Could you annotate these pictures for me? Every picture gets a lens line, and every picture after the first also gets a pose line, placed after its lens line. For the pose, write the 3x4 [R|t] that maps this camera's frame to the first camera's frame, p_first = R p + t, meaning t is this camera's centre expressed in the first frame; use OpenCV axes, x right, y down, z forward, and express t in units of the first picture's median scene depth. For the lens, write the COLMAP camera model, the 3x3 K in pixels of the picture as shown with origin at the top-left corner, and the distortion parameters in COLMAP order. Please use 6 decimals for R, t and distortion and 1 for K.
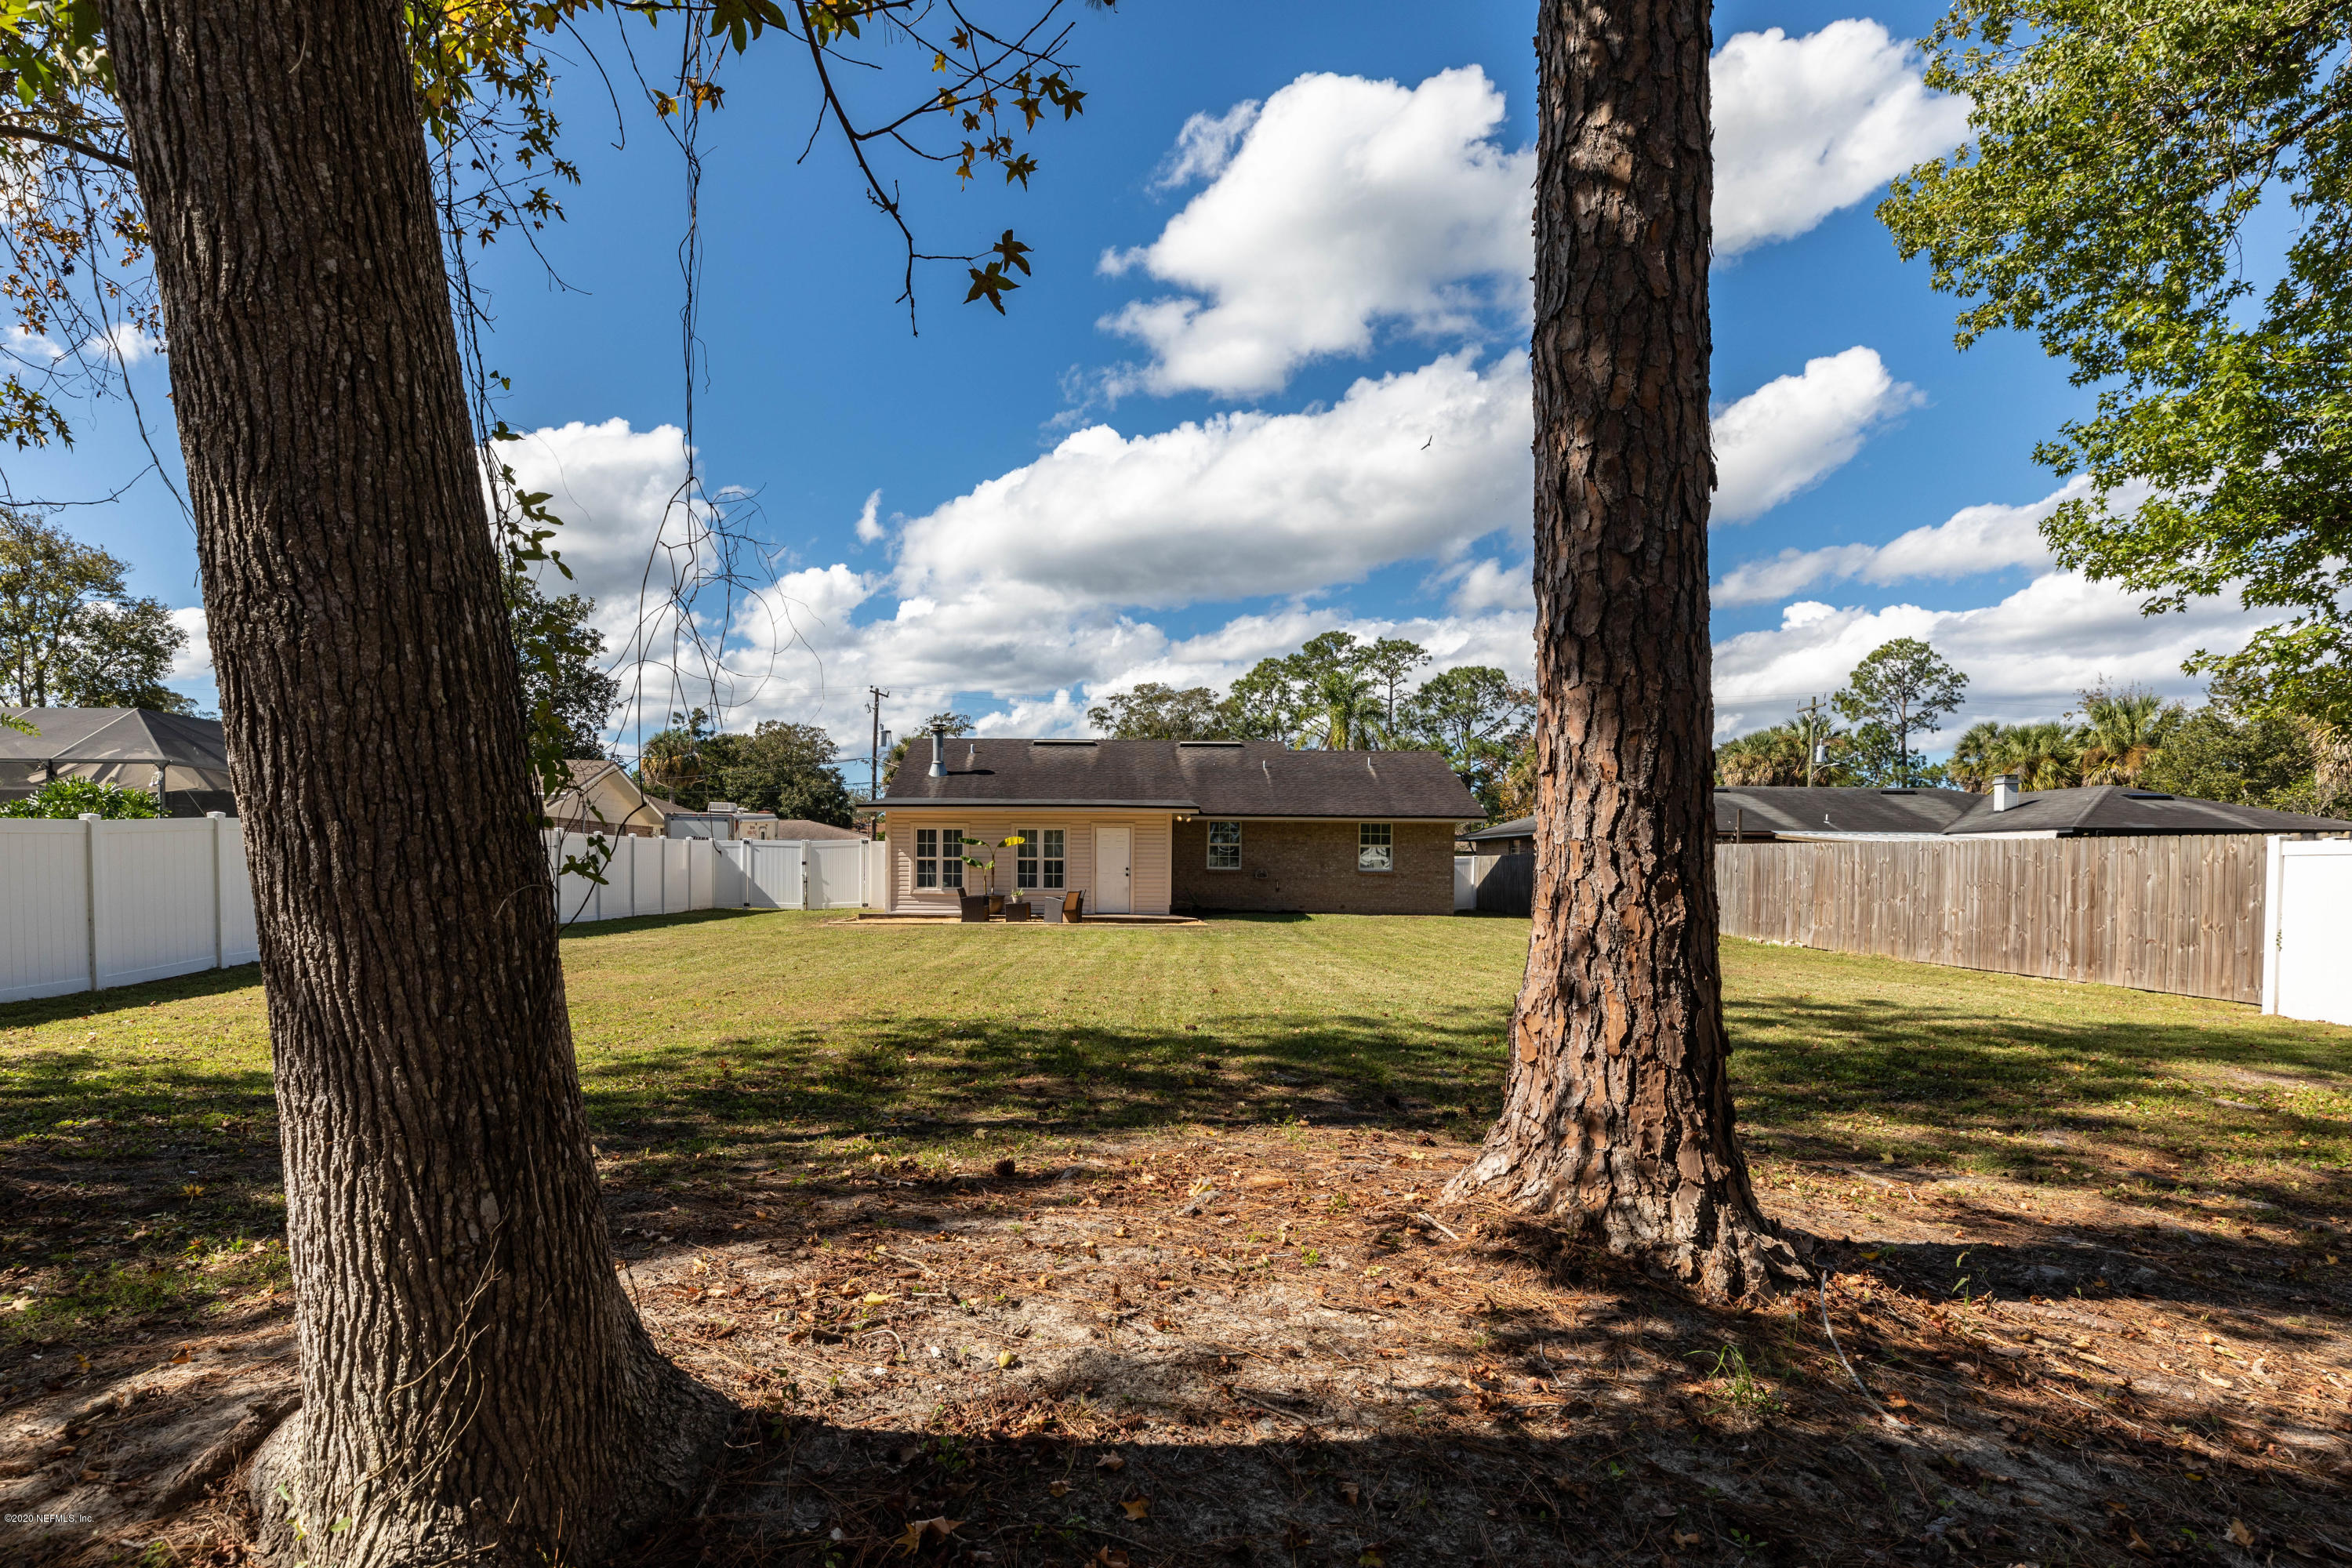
lens RADIAL K [[1329.7, 0, 1172.5], [0, 1329.7, 788.4], [0, 0, 1]] dist [-0.022084, -0.001383]
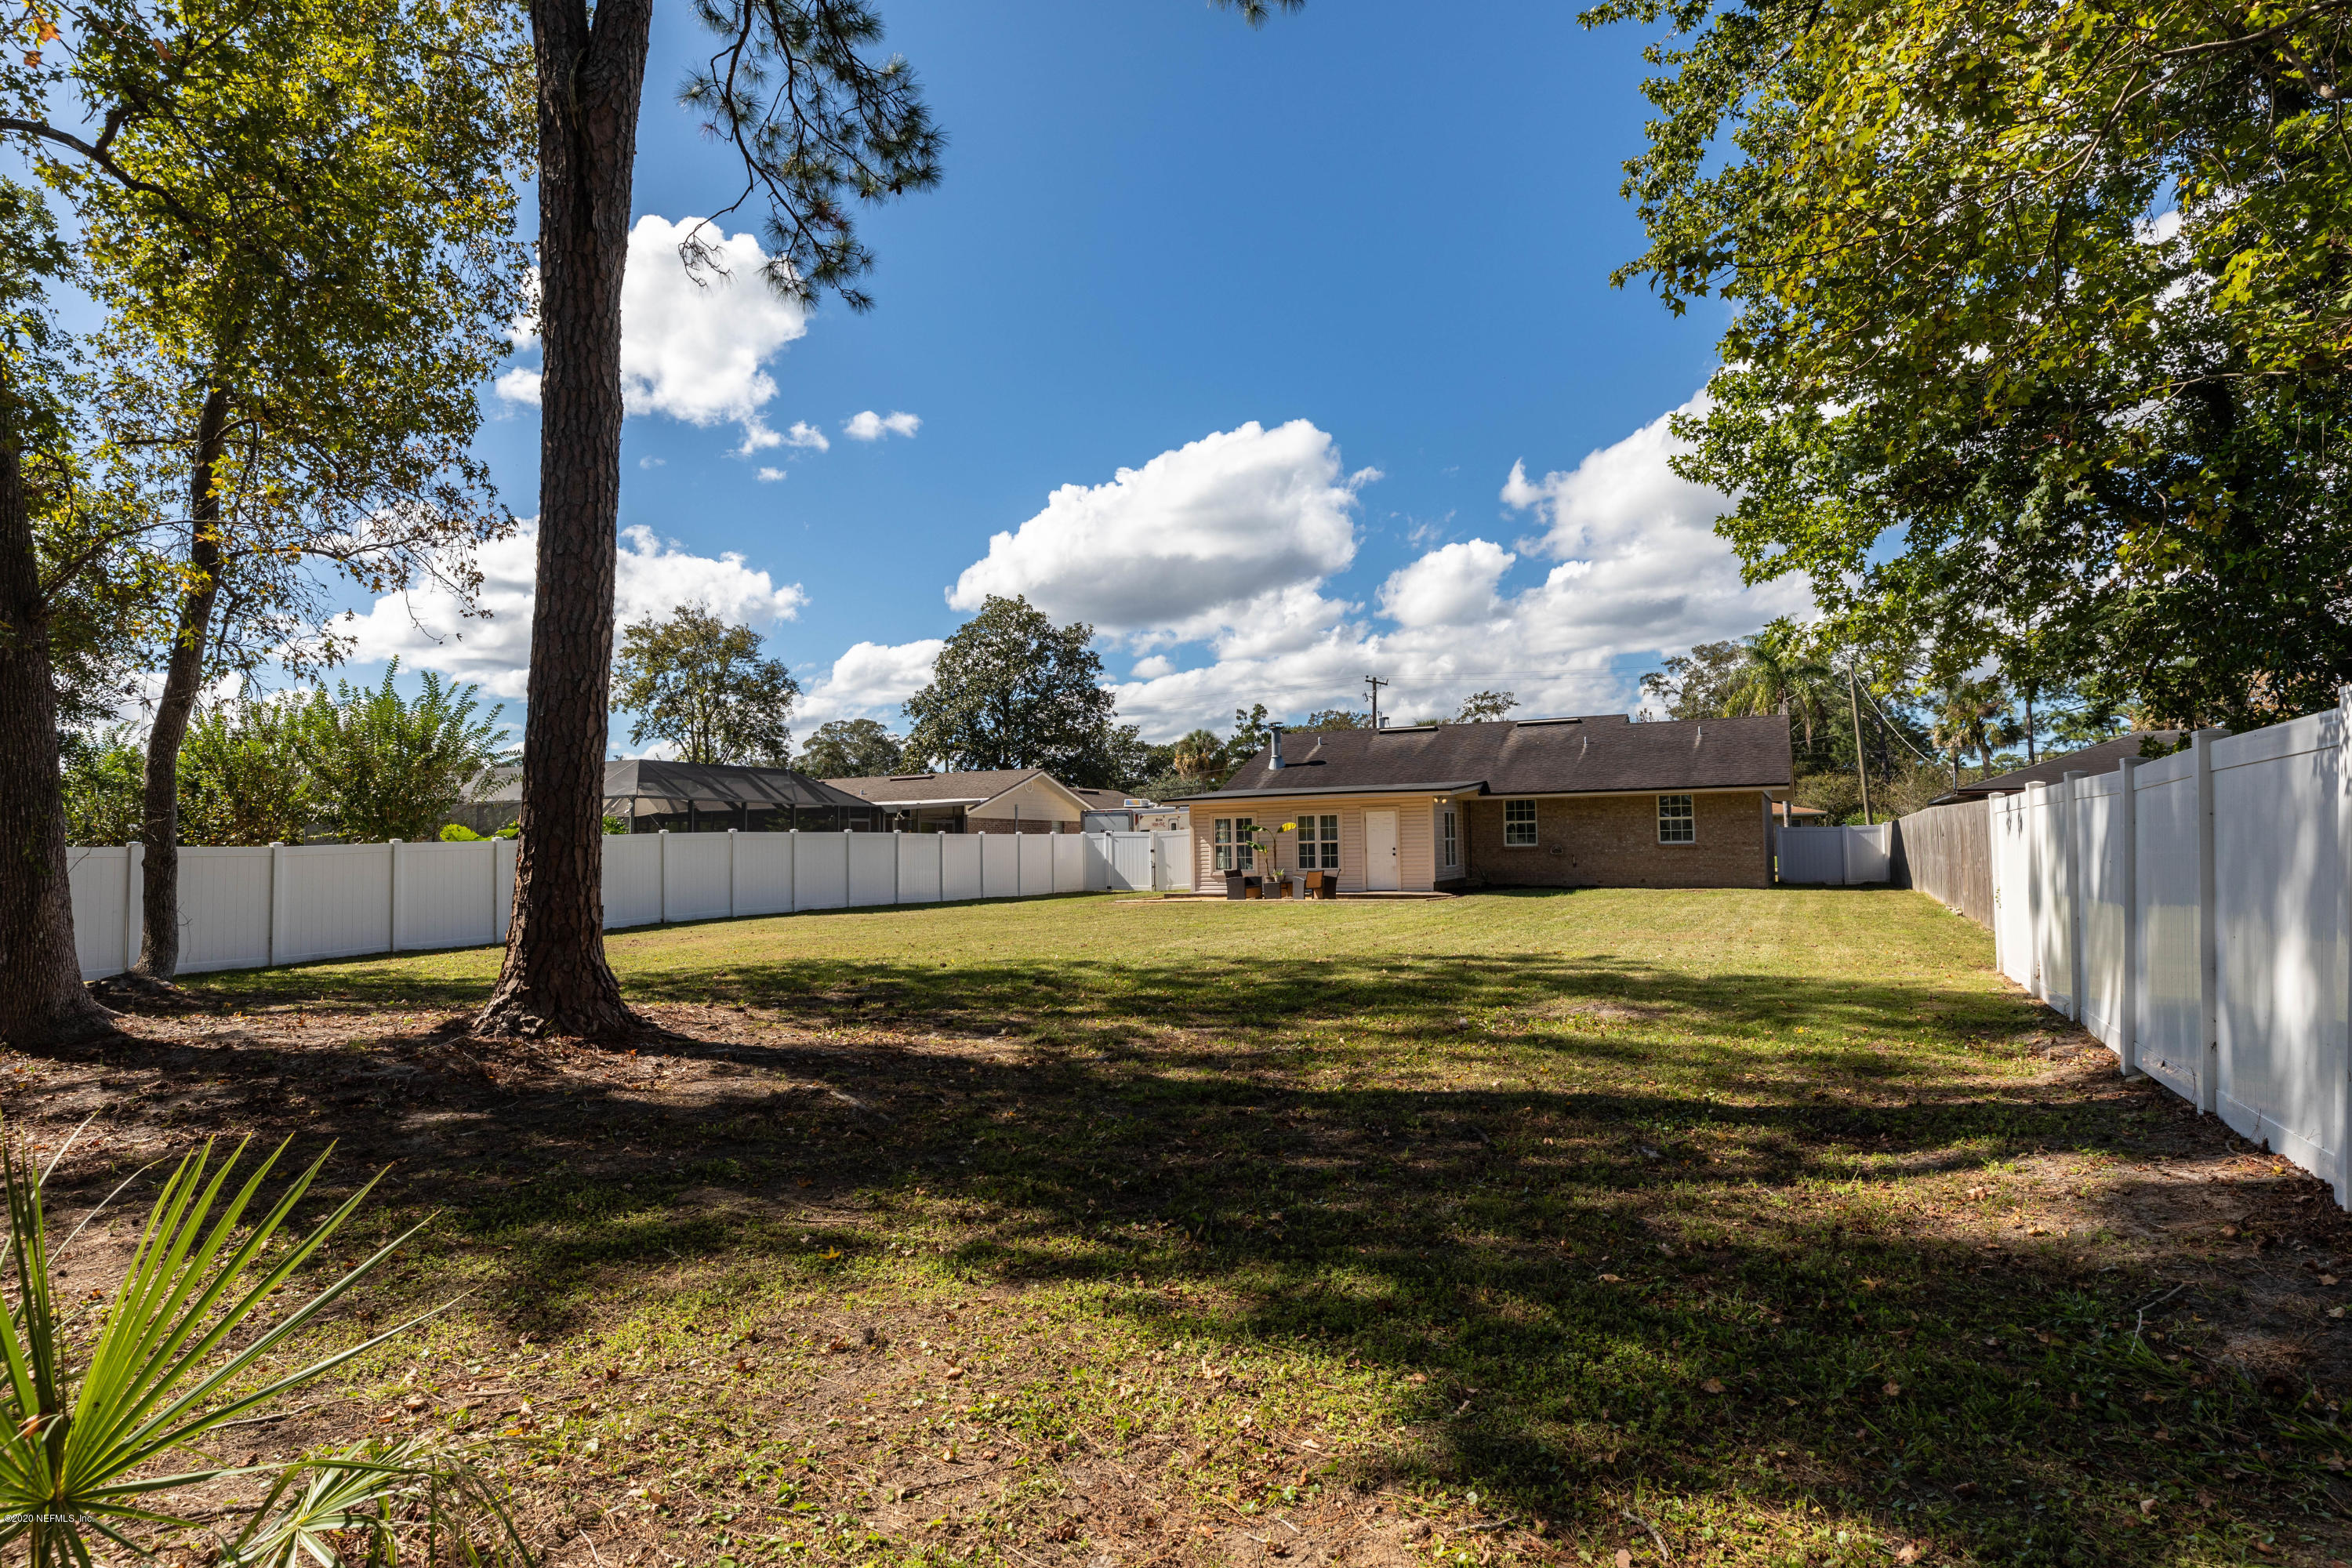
lens RADIAL K [[1390.9, 0, 1176.3], [0, 1390.9, 781.5], [0, 0, 1]] dist [0.007239, 0.000089]
pose [[0.886829, -0.047318, -0.459669, 0.248917], [0.052424, 0.998624, -0.001656, -0.001085], [0.459115, -0.022629, 0.888089, -0.063541]]
